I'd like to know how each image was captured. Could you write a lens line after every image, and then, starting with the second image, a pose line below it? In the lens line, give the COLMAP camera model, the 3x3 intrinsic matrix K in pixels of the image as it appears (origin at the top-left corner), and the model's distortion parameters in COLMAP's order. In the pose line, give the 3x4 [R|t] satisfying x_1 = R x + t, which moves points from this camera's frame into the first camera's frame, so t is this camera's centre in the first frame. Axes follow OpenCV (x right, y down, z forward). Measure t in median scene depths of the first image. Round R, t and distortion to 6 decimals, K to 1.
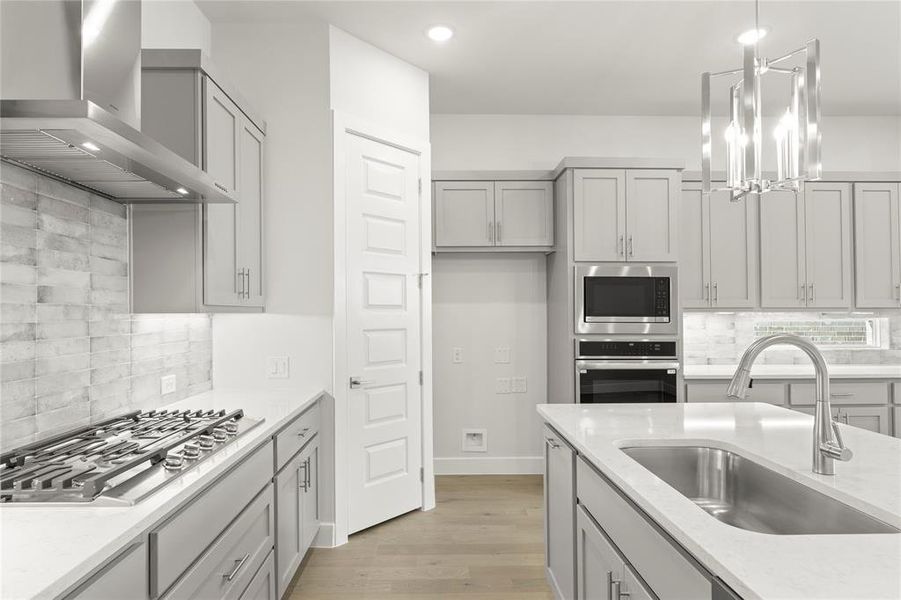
lens RADIAL K [[489.6, 0, 450.5], [0, 489.6, 300.0], [0, 0, 1]] dist [-0.000906, -0.000359]
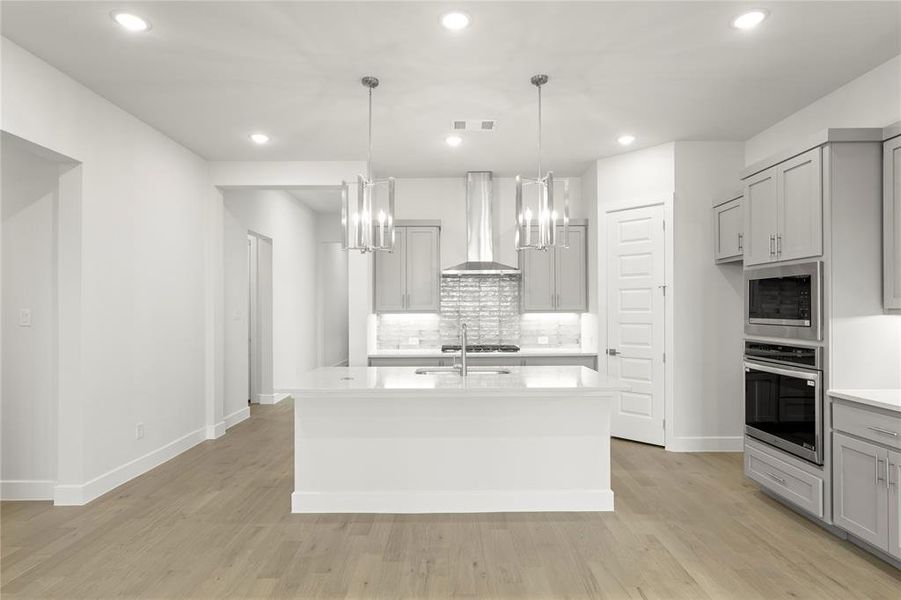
lens RADIAL K [[498.5, 0, 450.5], [0, 498.5, 285.0], [0, 0, 1]] dist [-0.000615, 0.000176]
pose [[-0.026657, -0.046585, -0.998559, 1.364958], [0.032849, 0.998333, -0.047451, -0.006843], [0.999105, -0.034066, -0.025083, 0.389228]]
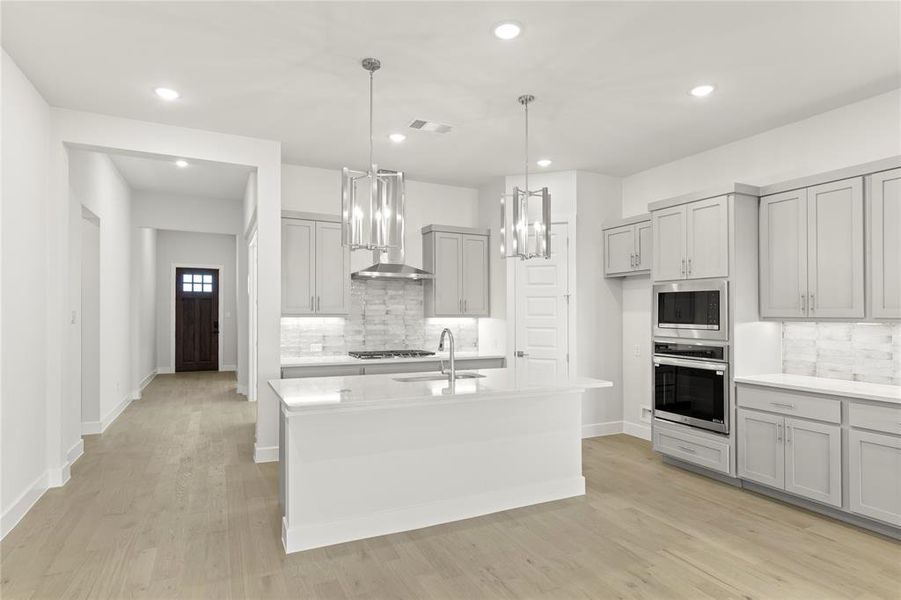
lens RADIAL K [[507.7, 0, 466.2], [0, 507.7, 285.9], [0, 0, 1]] dist [-0.001567, -0.000754]
pose [[0.431891, -0.043665, -0.900868, 1.279811], [0.017565, 0.999045, -0.040003, -0.020515], [0.901755, 0.001453, 0.432245, -0.051377]]
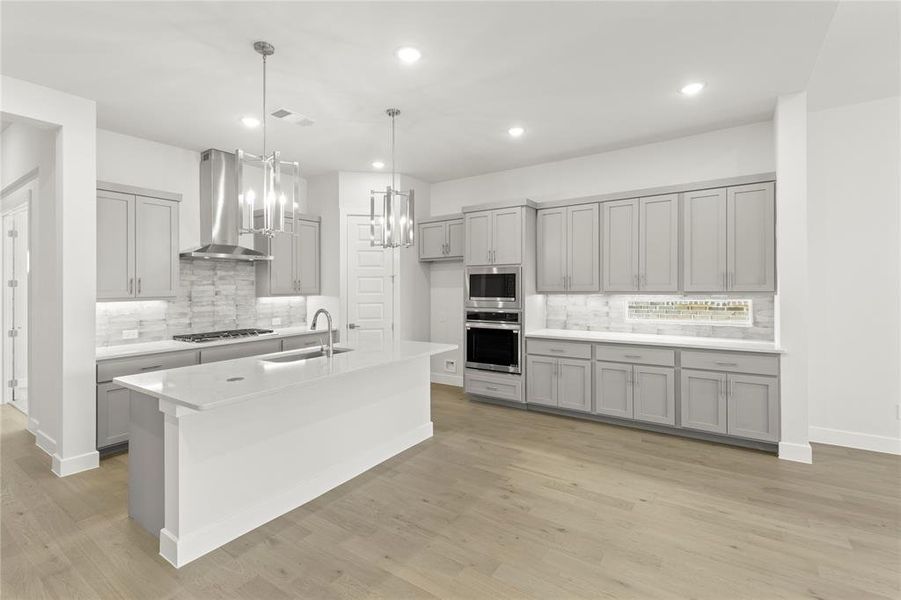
lens RADIAL K [[410.5, 0, 470.6], [0, 410.5, 267.7], [0, 0, 1]] dist [0.001327, 0.000028]
pose [[0.829184, -0.029778, -0.558183, 1.101074], [0.023368, 0.999554, -0.018610, -0.044429], [0.558488, 0.002388, 0.829509, -0.219126]]
